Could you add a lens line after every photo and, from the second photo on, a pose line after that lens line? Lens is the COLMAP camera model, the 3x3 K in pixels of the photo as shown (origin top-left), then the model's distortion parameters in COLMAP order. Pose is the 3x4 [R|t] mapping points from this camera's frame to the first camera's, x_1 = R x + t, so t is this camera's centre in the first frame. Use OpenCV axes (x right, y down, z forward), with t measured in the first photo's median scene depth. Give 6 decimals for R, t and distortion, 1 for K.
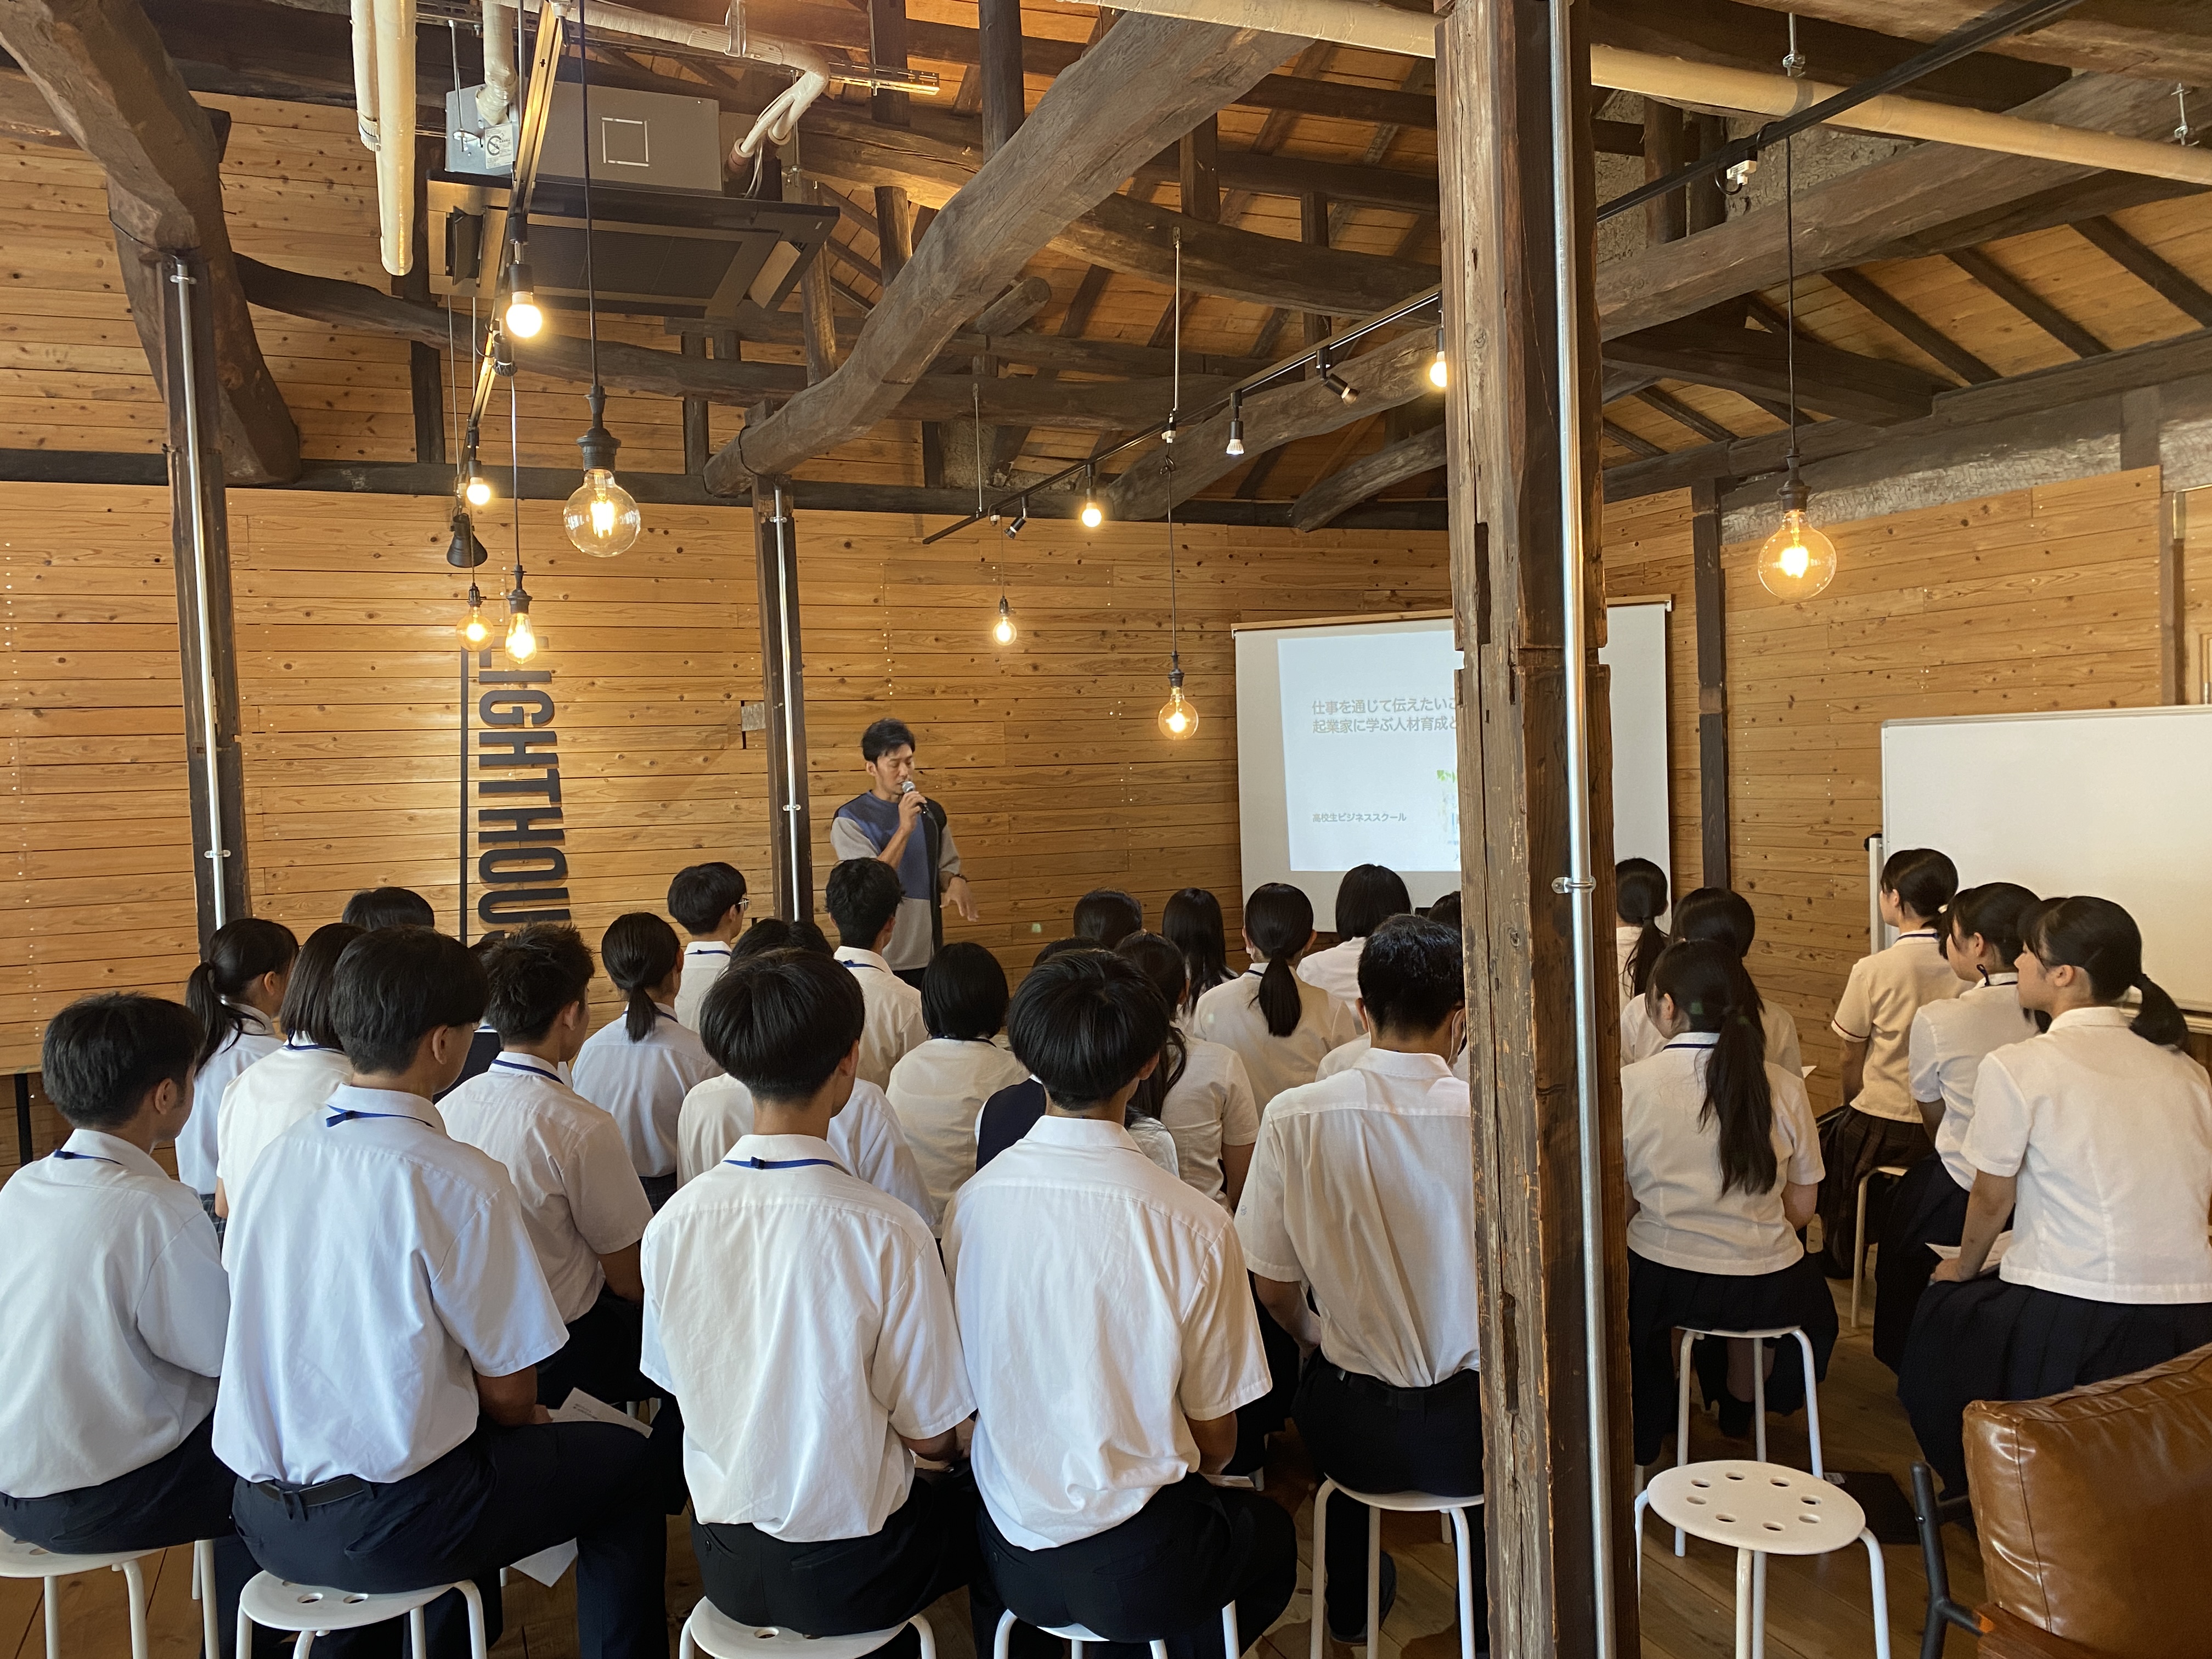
lens RADIAL K [[1662.4, 0, 1106.9], [0, 1662.4, 827.3], [0, 0, 1]] dist [0.015197, -0.001097]
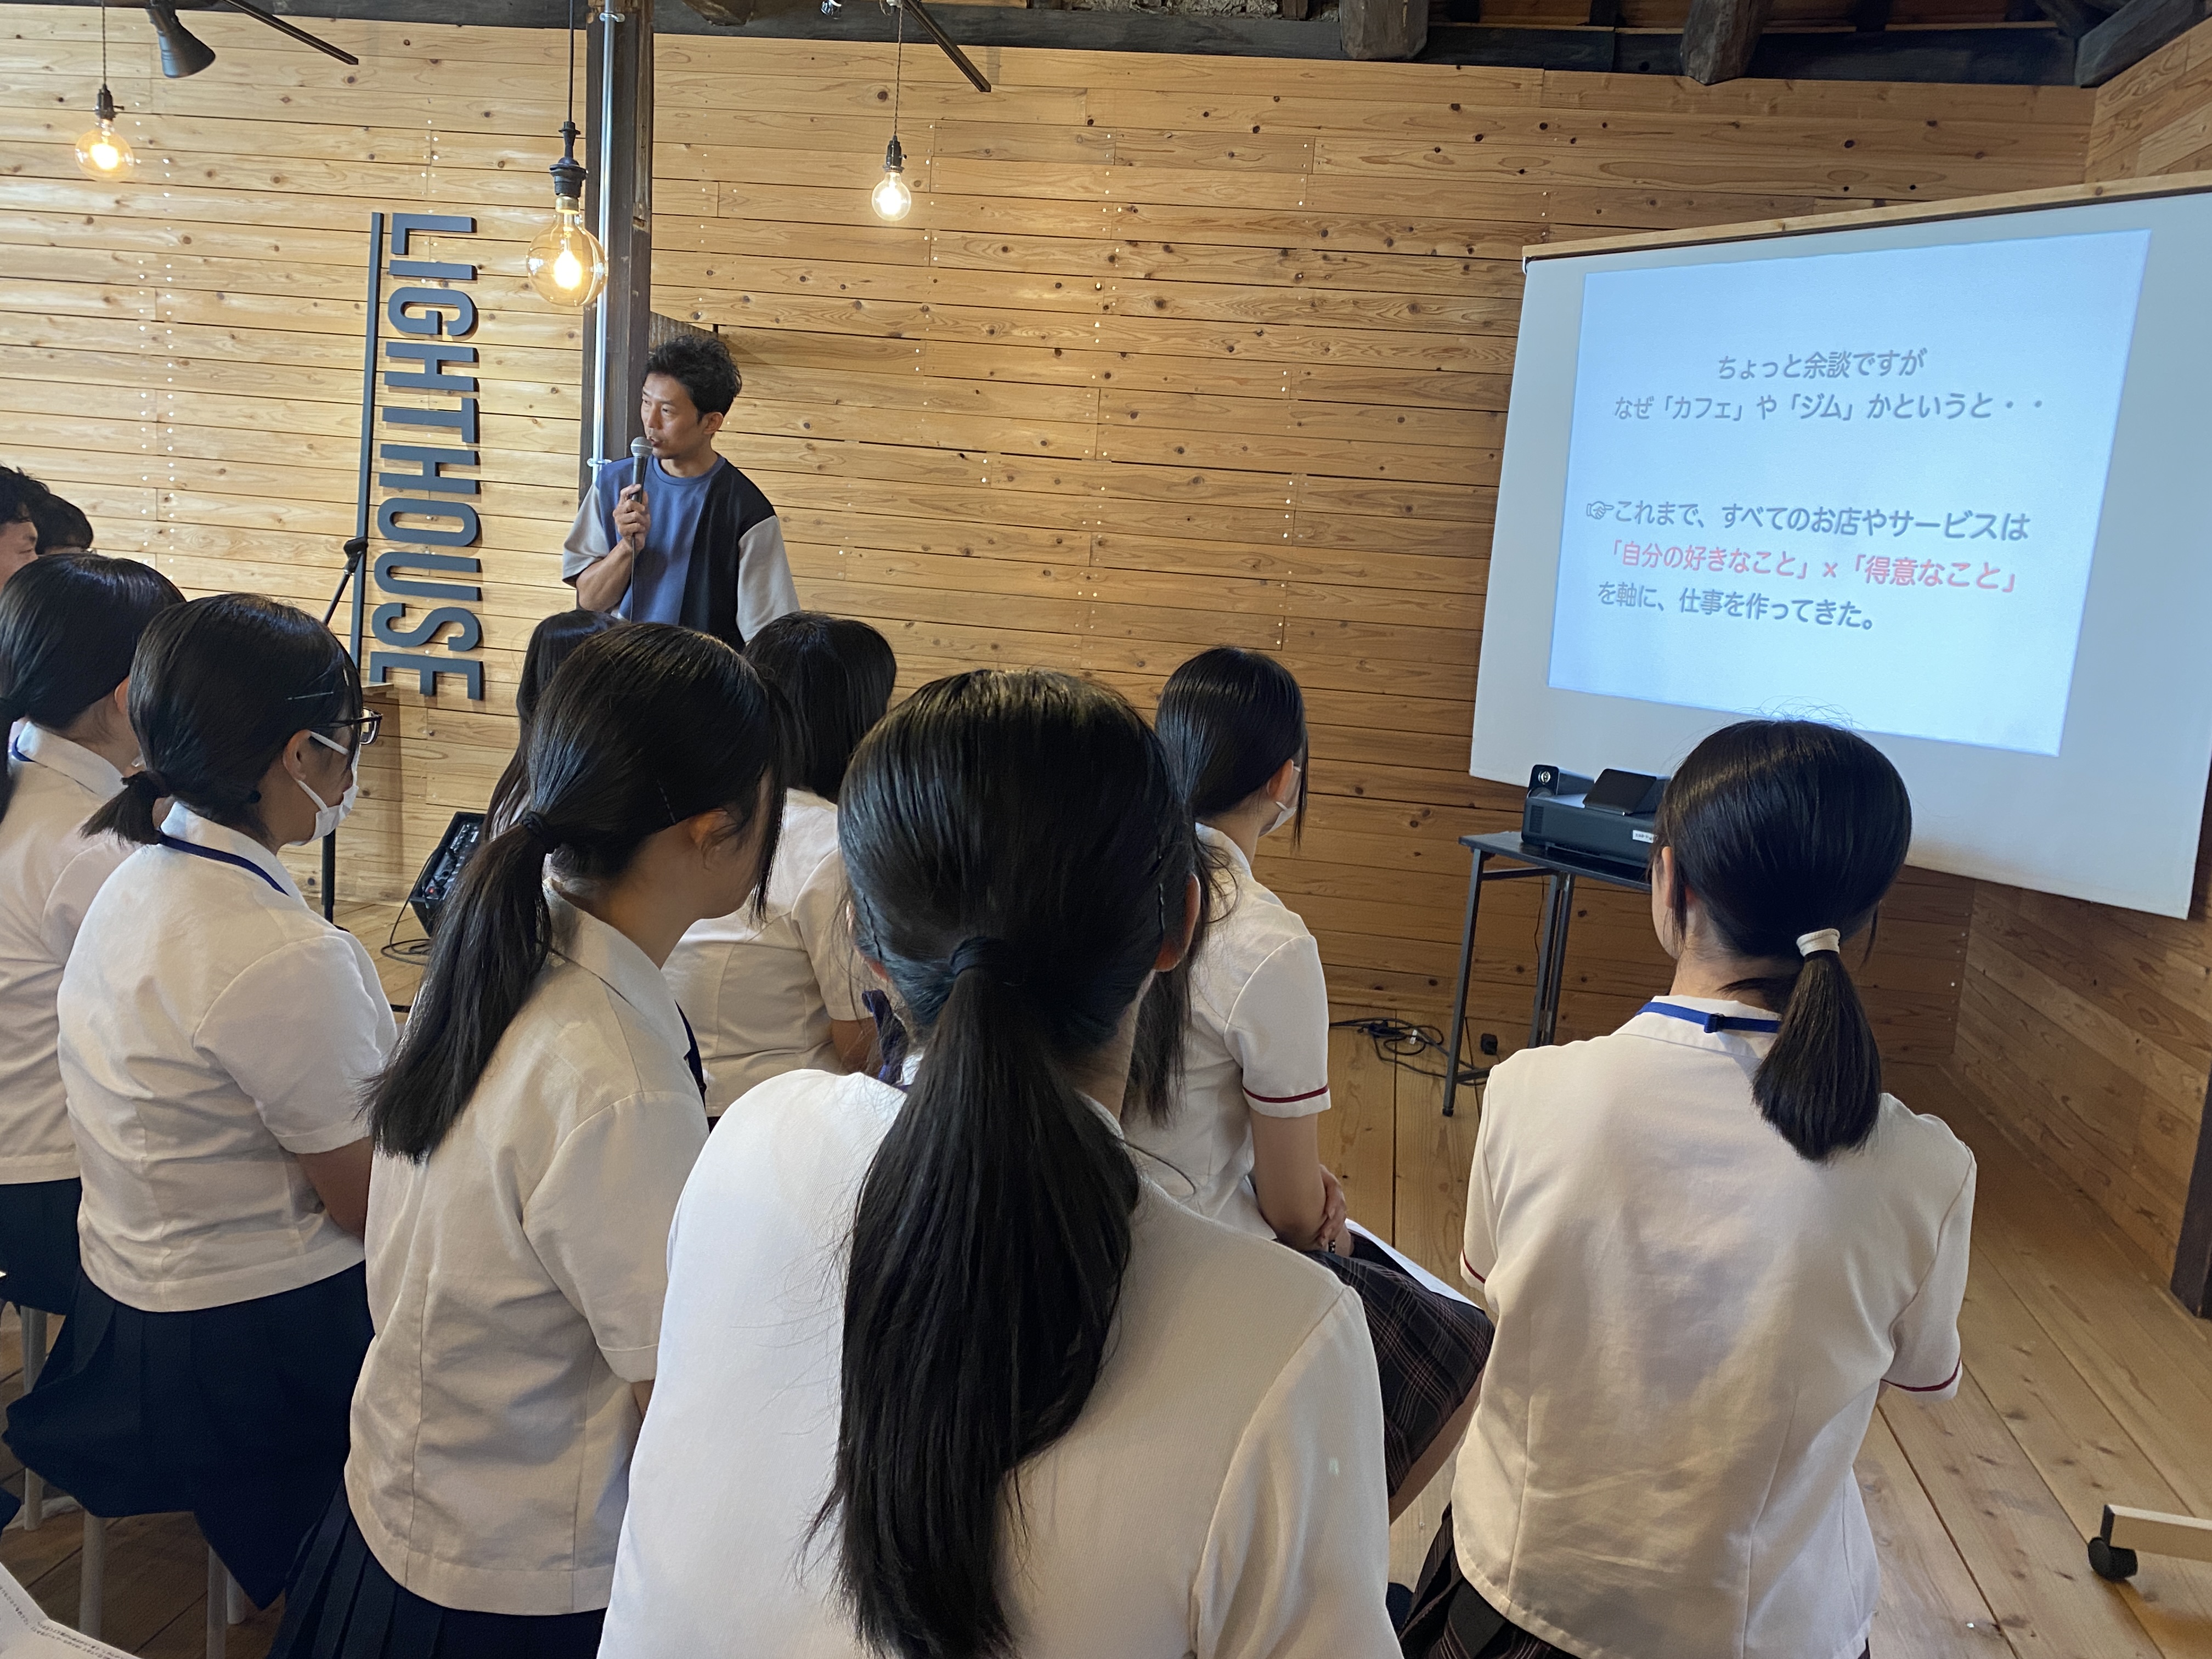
lens RADIAL K [[1805.2, 0, 1101.8], [0, 1805.2, 826.3], [0, 0, 1]] dist [-0.007230, -0.007133]
pose [[0.837046, 0.181855, -0.516025, 0.324013], [-0.123287, 0.981581, 0.145939, 0.000677], [0.533061, -0.058539, 0.844049, 0.404017]]
